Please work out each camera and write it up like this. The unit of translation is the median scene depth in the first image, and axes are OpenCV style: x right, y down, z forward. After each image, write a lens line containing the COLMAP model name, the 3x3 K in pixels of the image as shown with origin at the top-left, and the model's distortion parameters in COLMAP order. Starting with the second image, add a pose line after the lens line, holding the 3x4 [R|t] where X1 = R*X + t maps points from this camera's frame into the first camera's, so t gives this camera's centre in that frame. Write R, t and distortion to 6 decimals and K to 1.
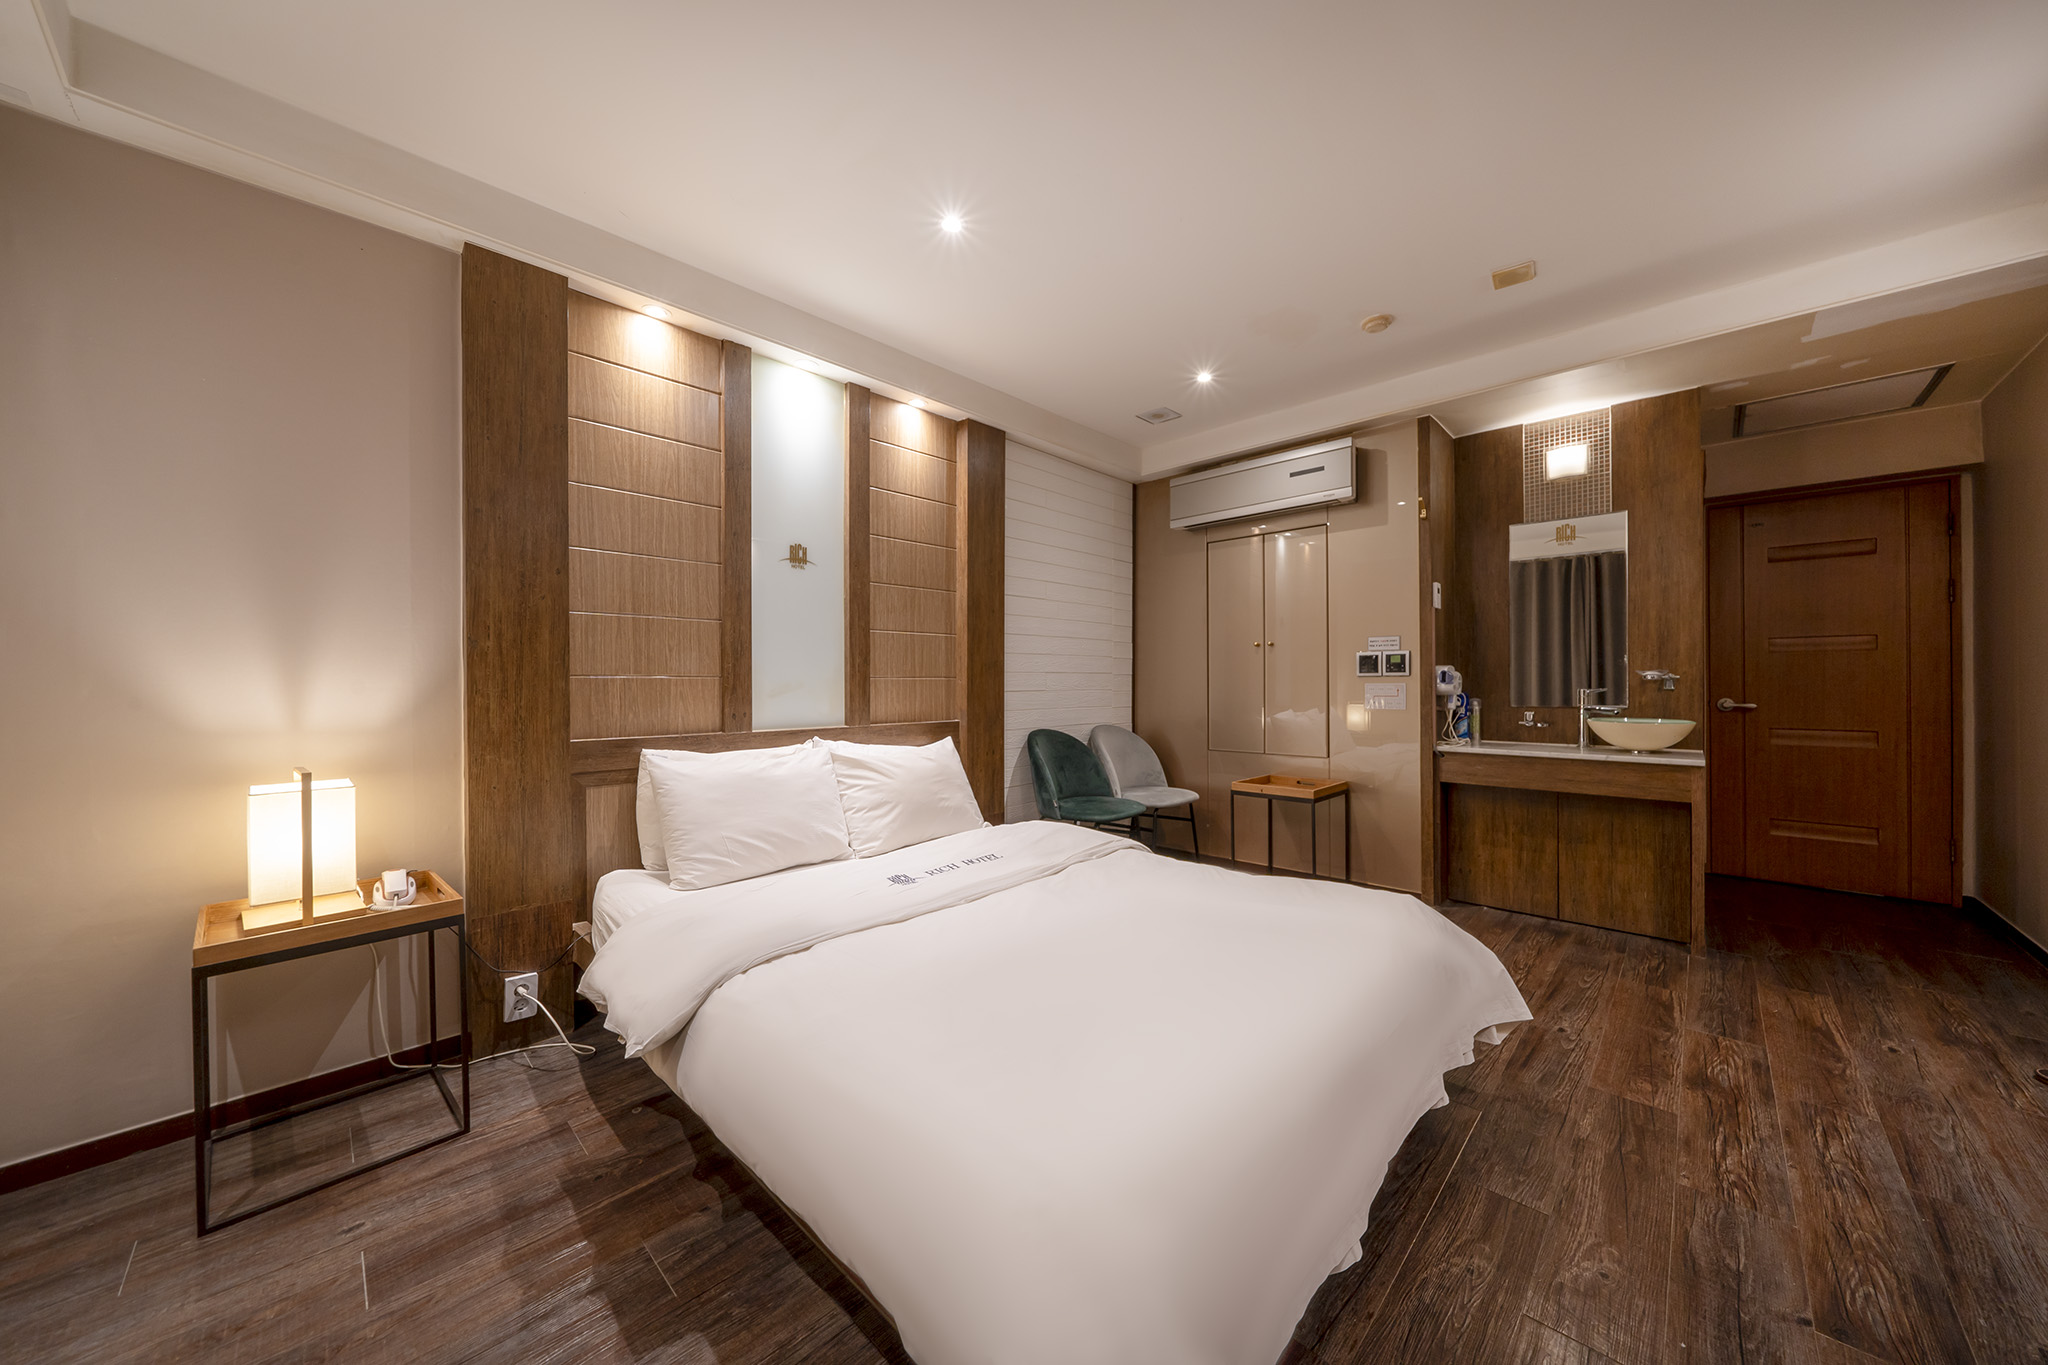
lens RADIAL K [[696.7, 0, 1030.4], [0, 696.7, 674.6], [0, 0, 1]] dist [0.000089, -0.000023]
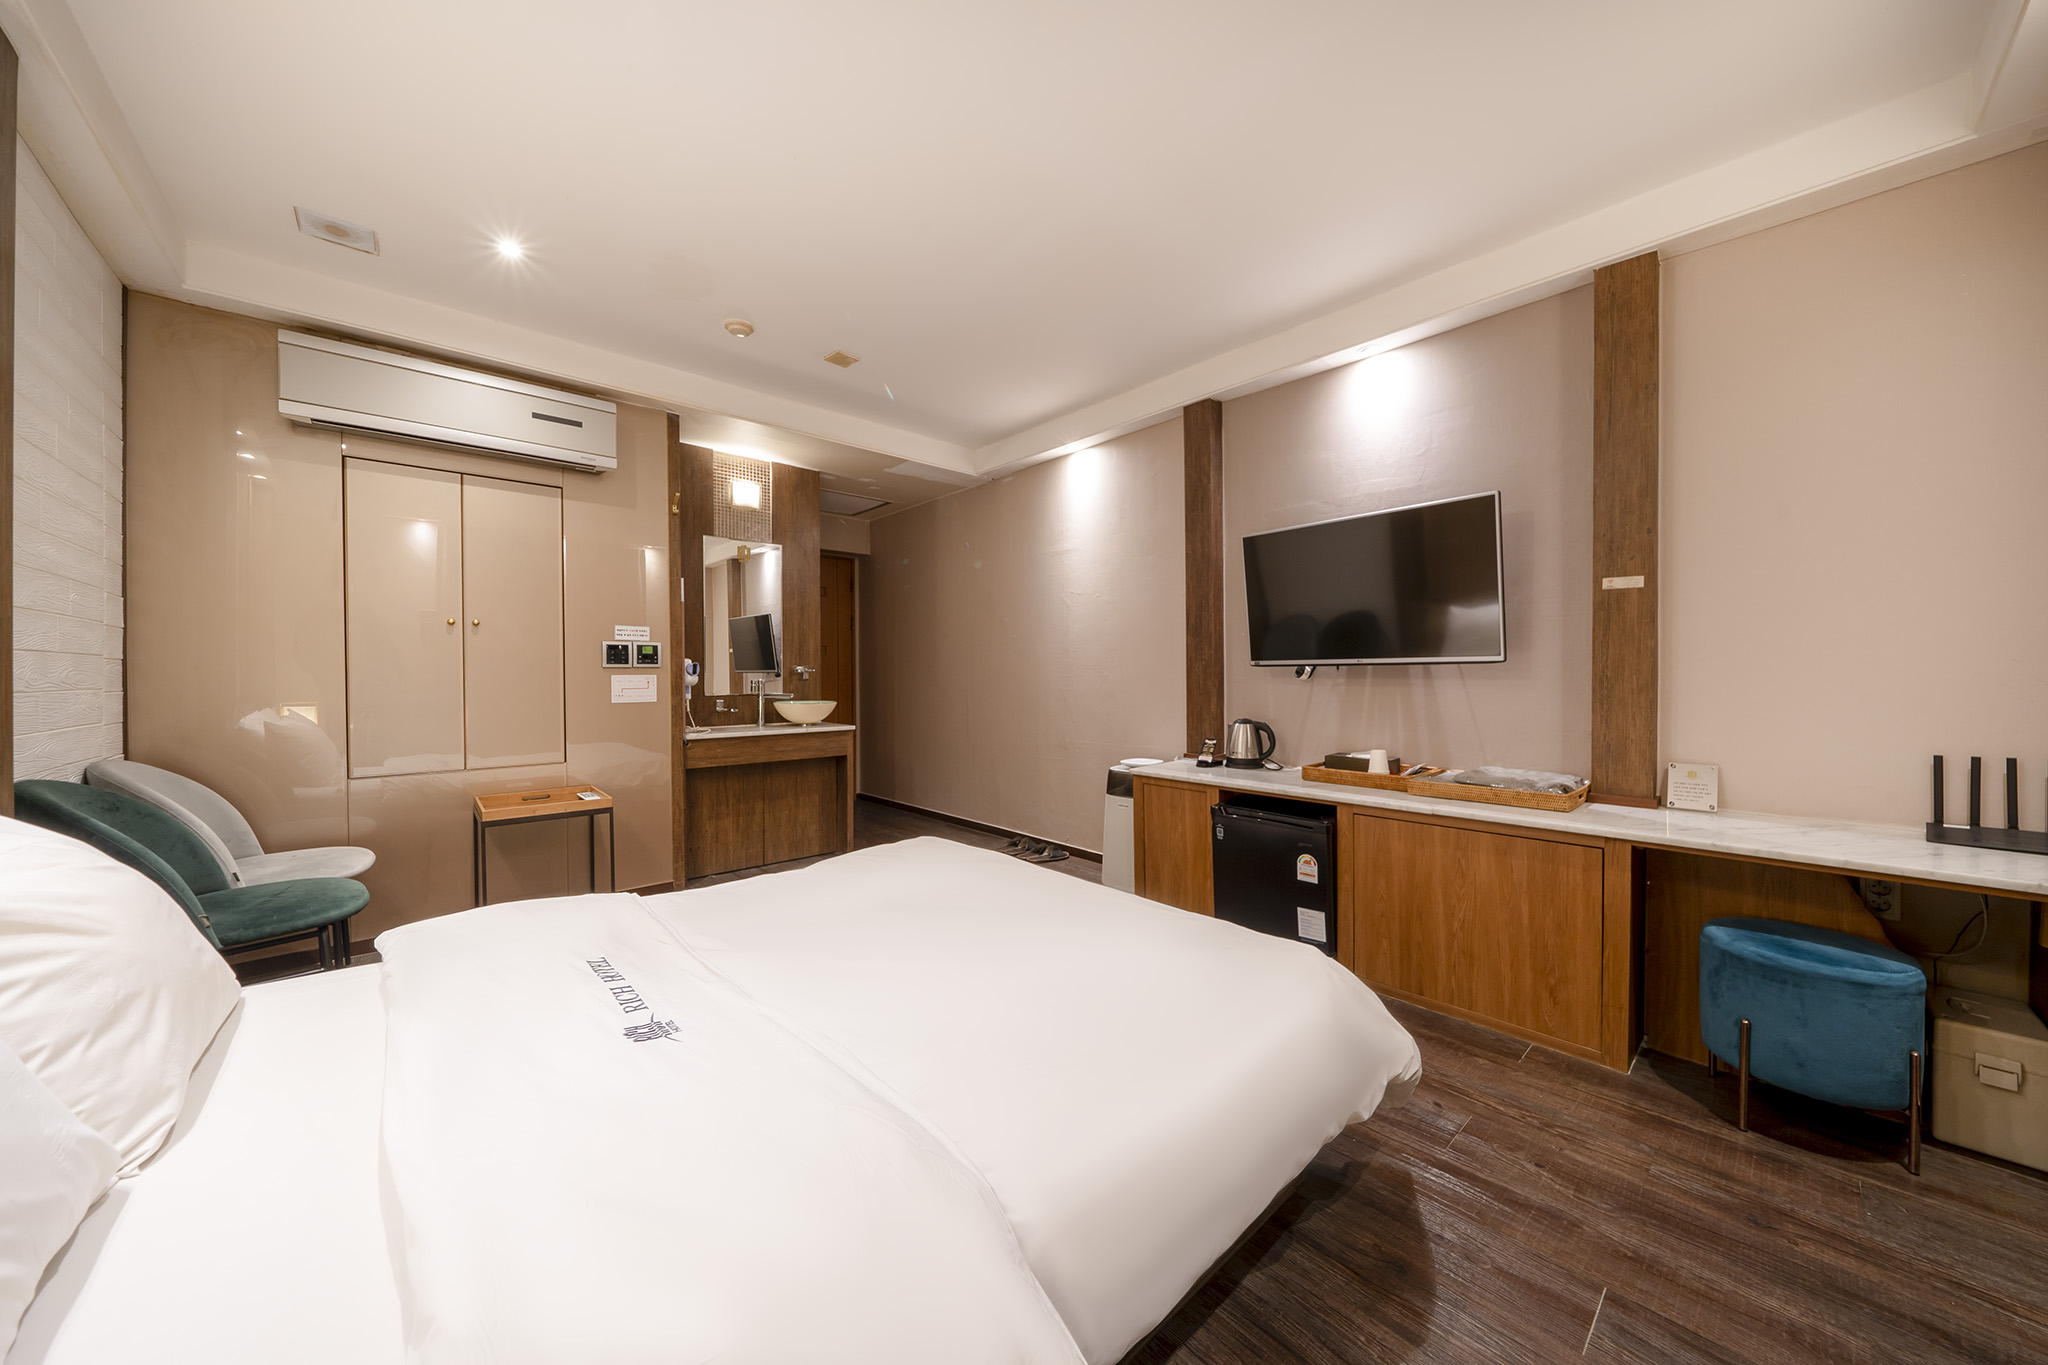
lens RADIAL K [[686.9, 0, 1052.8], [0, 686.9, 677.0], [0, 0, 1]] dist [-0.001139, -0.000001]
pose [[0.064590, -0.001253, 0.997911, -0.441707], [-0.003808, 0.999992, 0.001503, 0.012857], [-0.997905, -0.003898, 0.064585, 0.418223]]
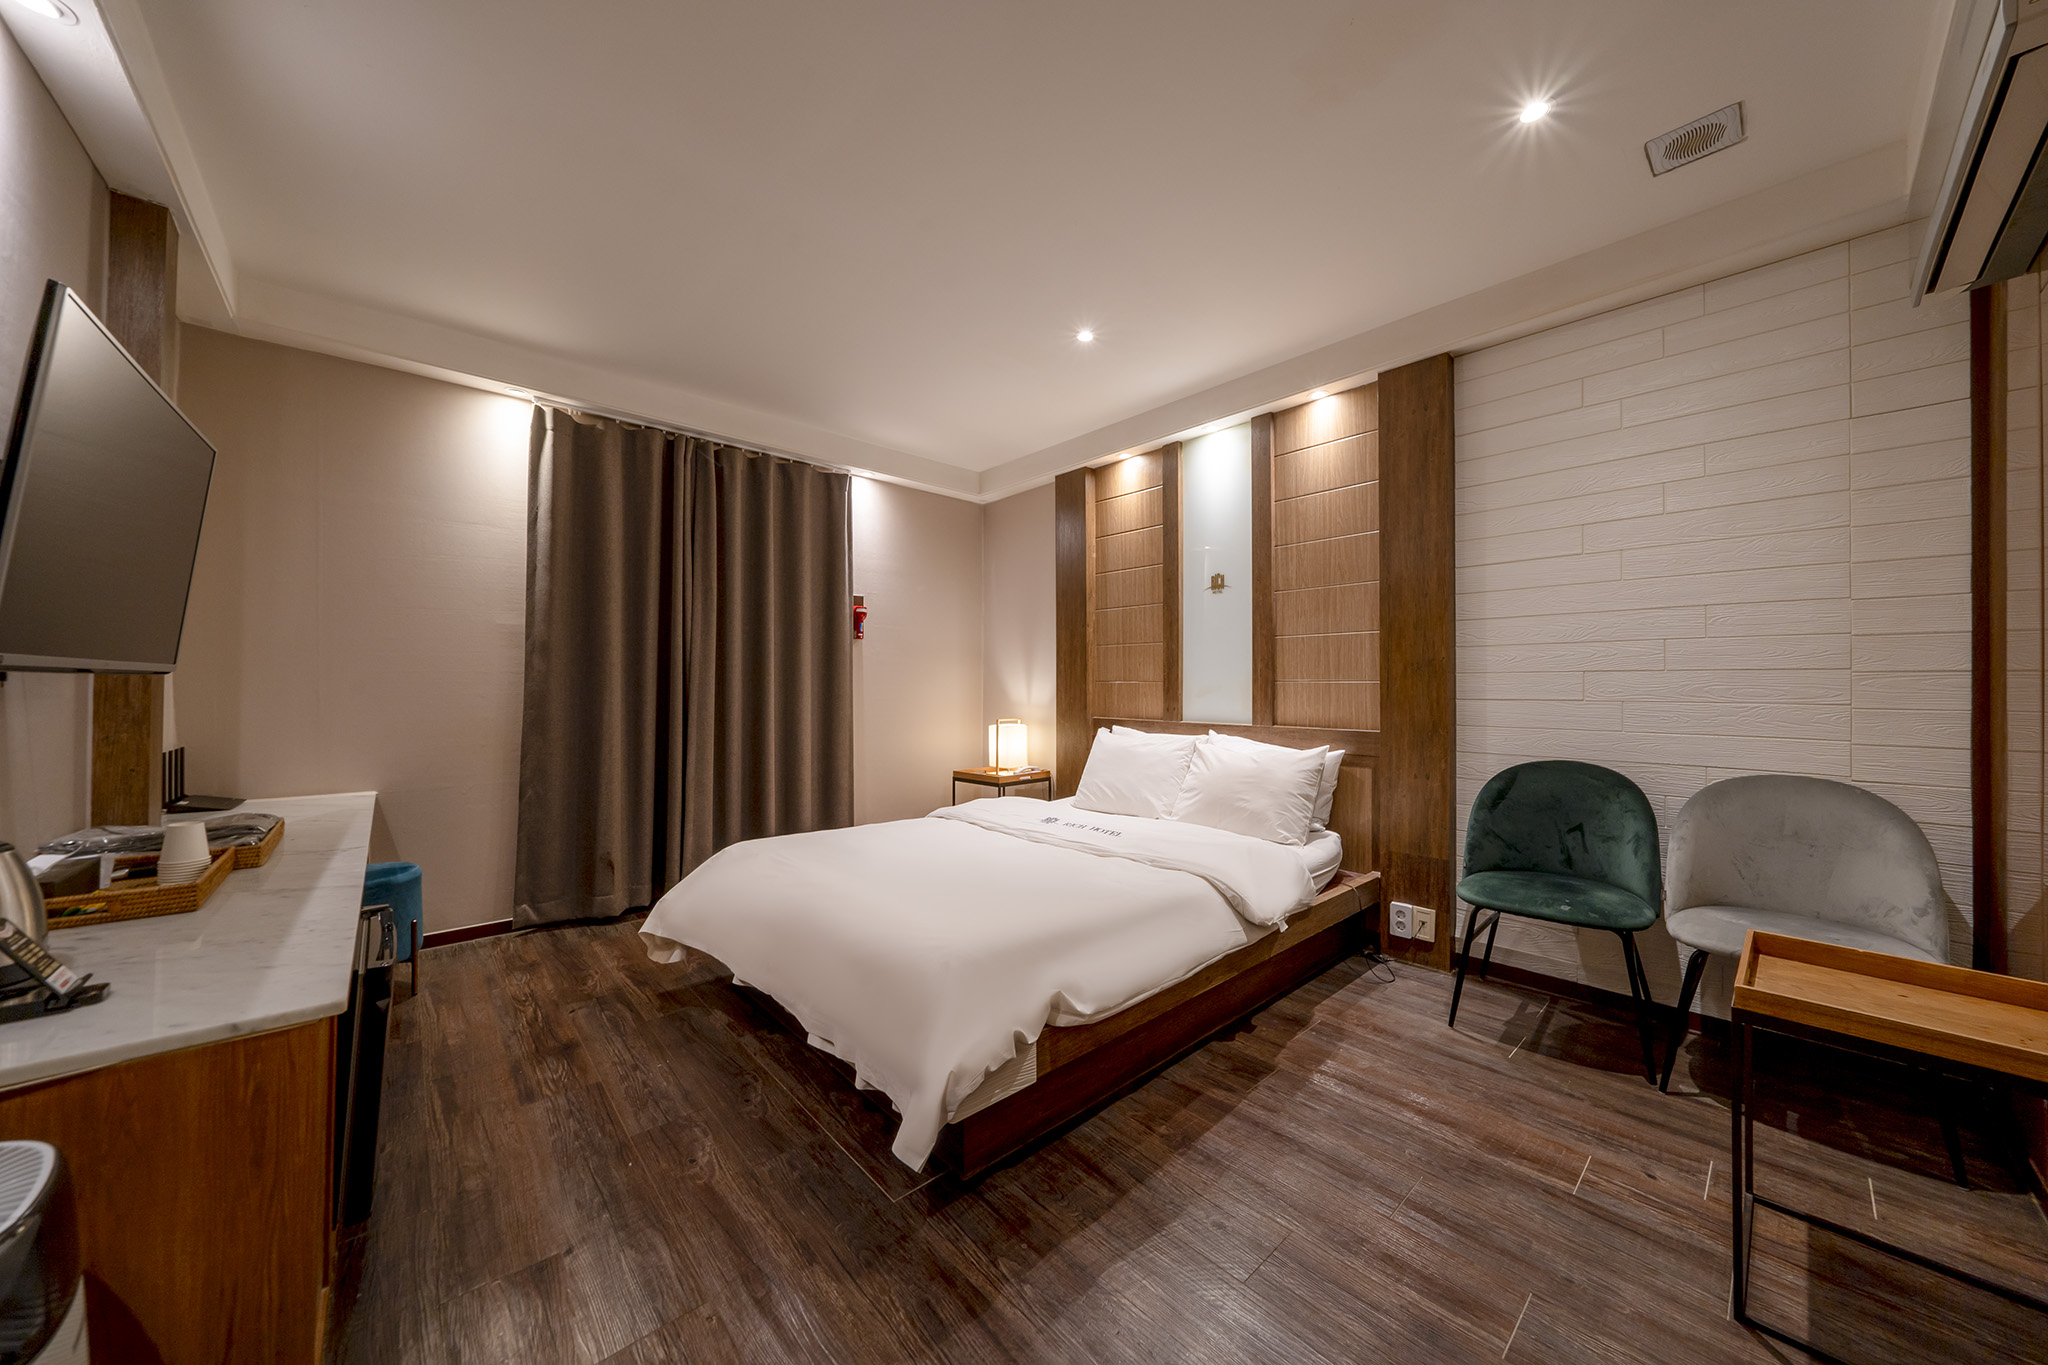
lens RADIAL K [[697.2, 0, 1054.2], [0, 697.2, 683.6], [0, 0, 1]] dist [-0.000518, -0.000042]
pose [[-0.046388, -0.000405, -0.998923, 0.827052], [0.006510, 0.999979, -0.000707, 0.005772], [0.998902, -0.006536, -0.046384, 0.693914]]
